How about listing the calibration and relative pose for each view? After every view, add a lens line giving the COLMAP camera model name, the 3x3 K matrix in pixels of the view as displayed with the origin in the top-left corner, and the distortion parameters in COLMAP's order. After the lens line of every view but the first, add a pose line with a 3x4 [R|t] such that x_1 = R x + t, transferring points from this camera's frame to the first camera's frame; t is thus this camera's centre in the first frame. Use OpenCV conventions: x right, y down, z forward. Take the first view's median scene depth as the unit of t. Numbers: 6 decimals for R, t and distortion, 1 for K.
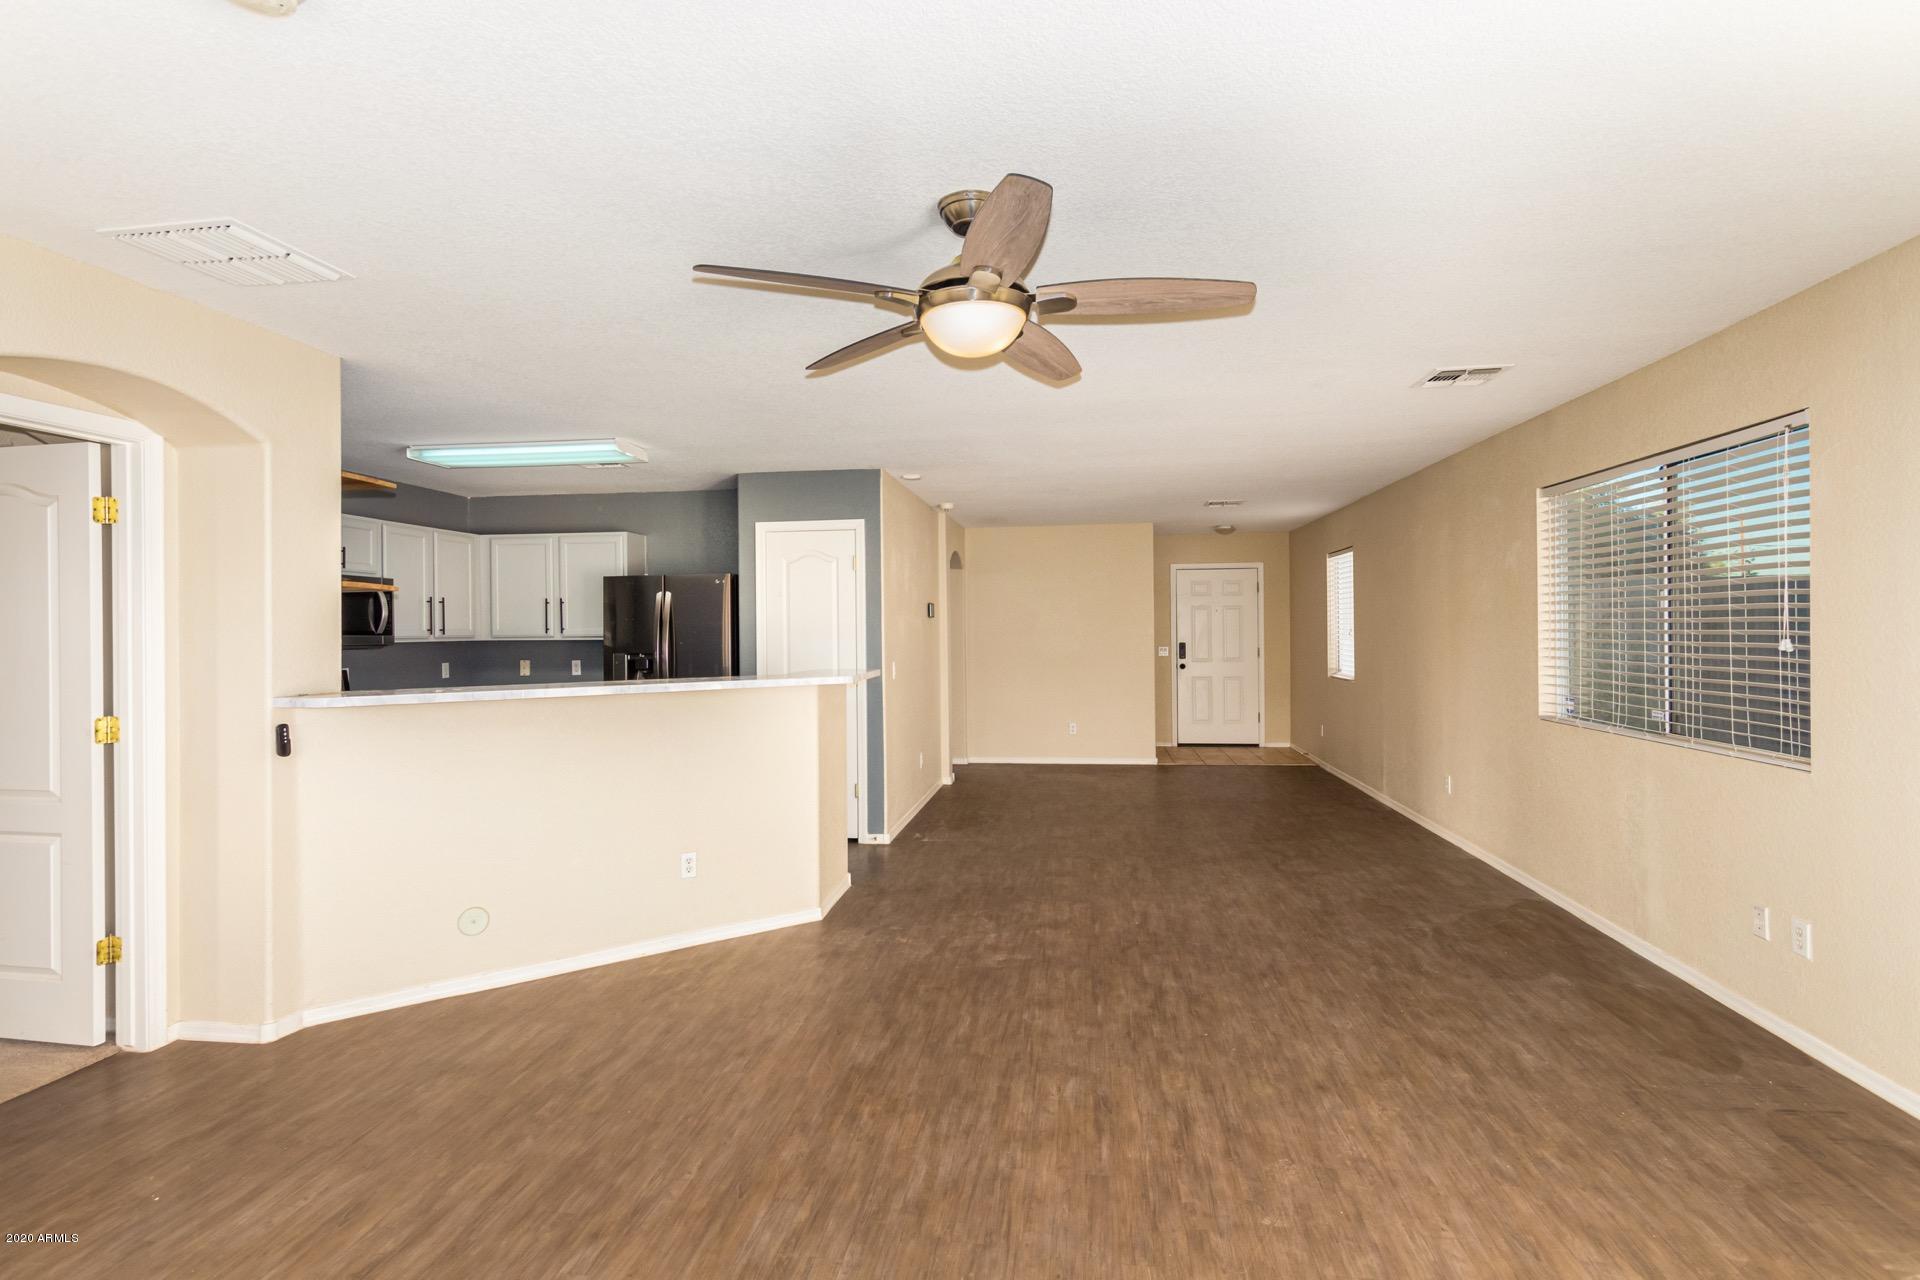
lens RADIAL K [[920.5, 0, 961.0], [0, 920.5, 638.1], [0, 0, 1]] dist [0.013208, -0.002798]
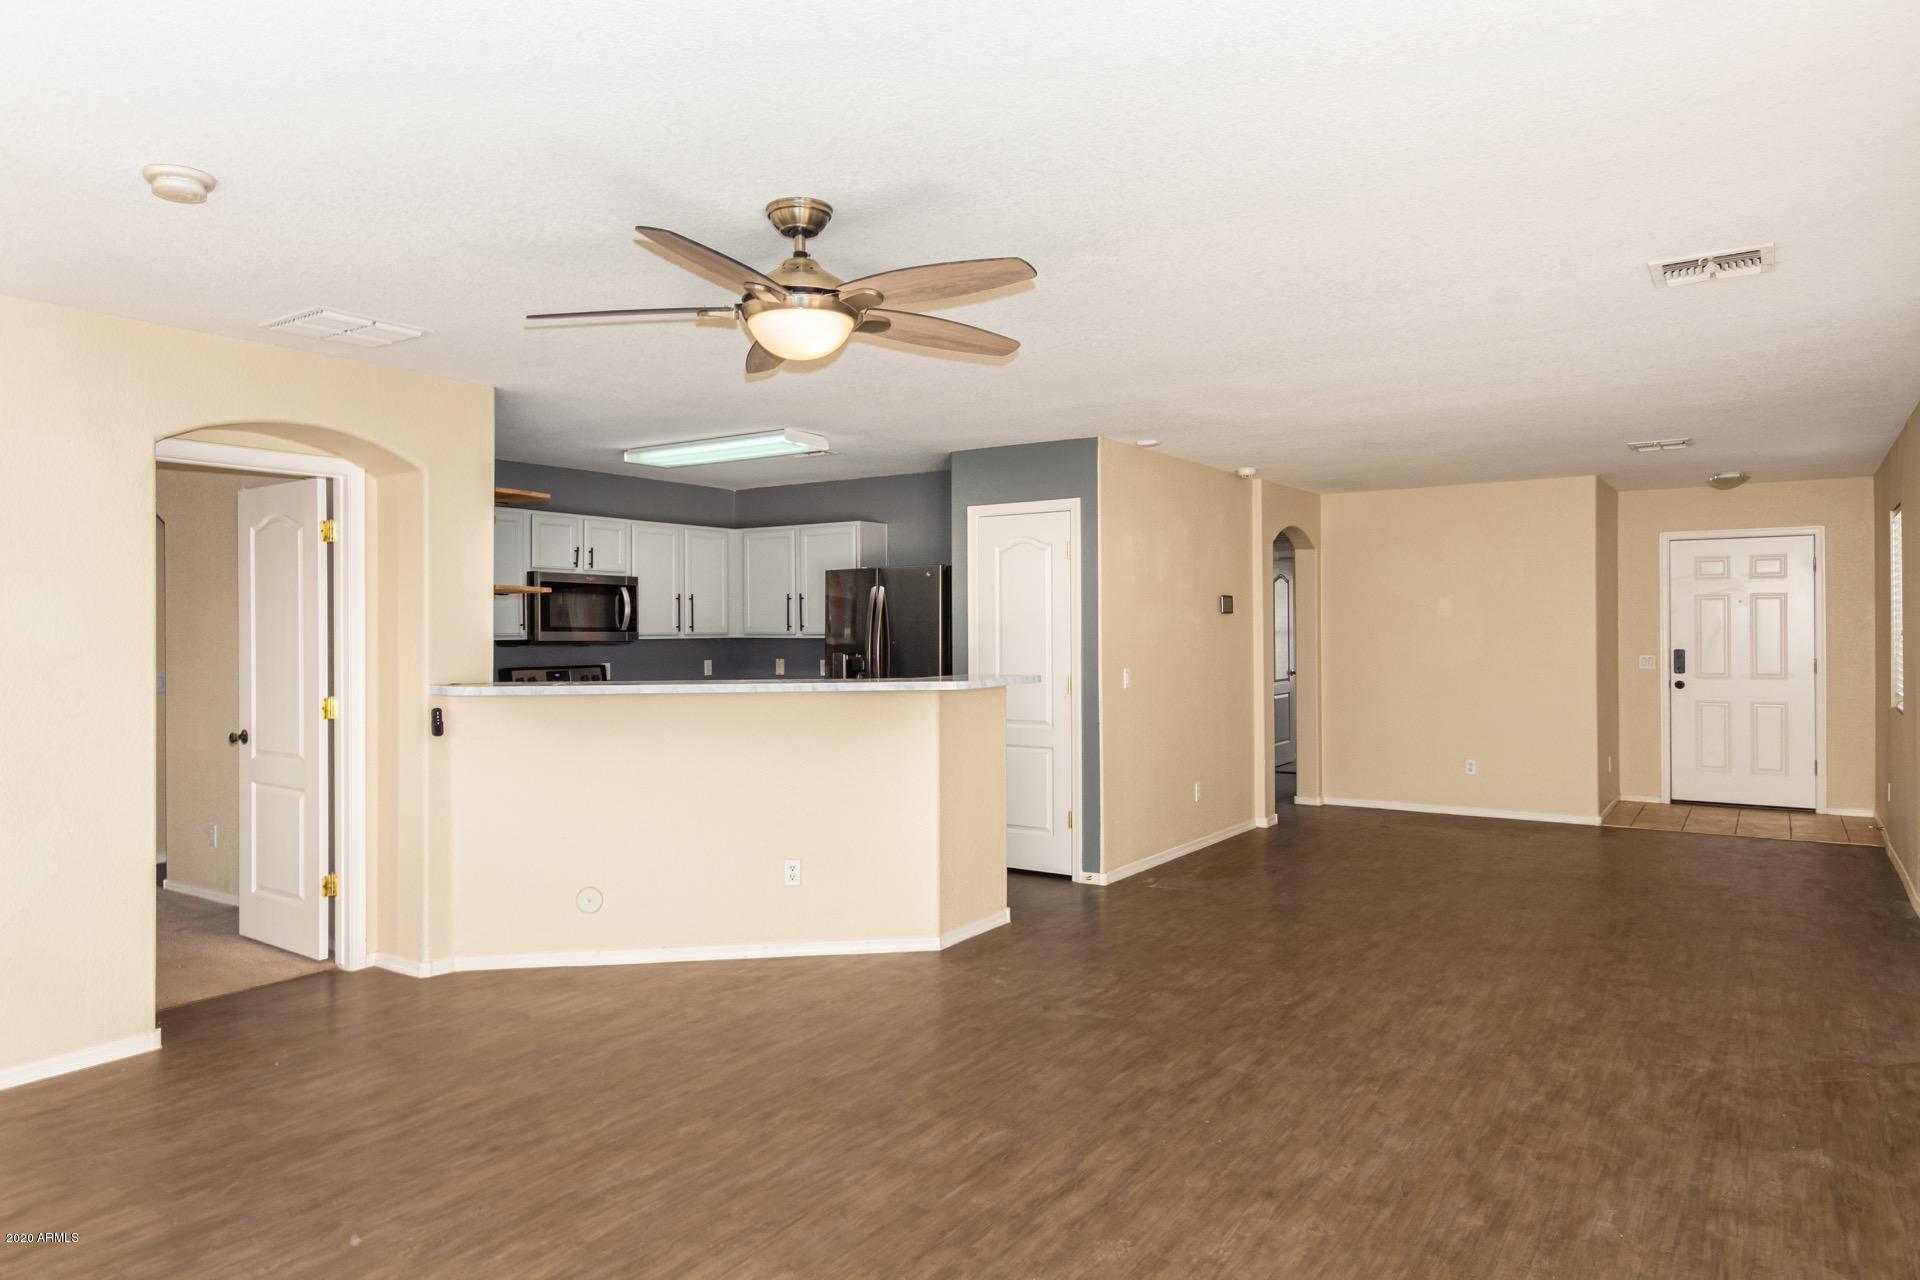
lens RADIAL K [[1206.1, 0, 955.5], [0, 1206.1, 635.4], [0, 0, 1]] dist [0.010103, -0.003733]
pose [[0.894422, 0.007572, -0.447161, 0.475048], [-0.008022, 0.999967, 0.000887, -0.005071], [0.447153, 0.002794, 0.894453, -0.062698]]
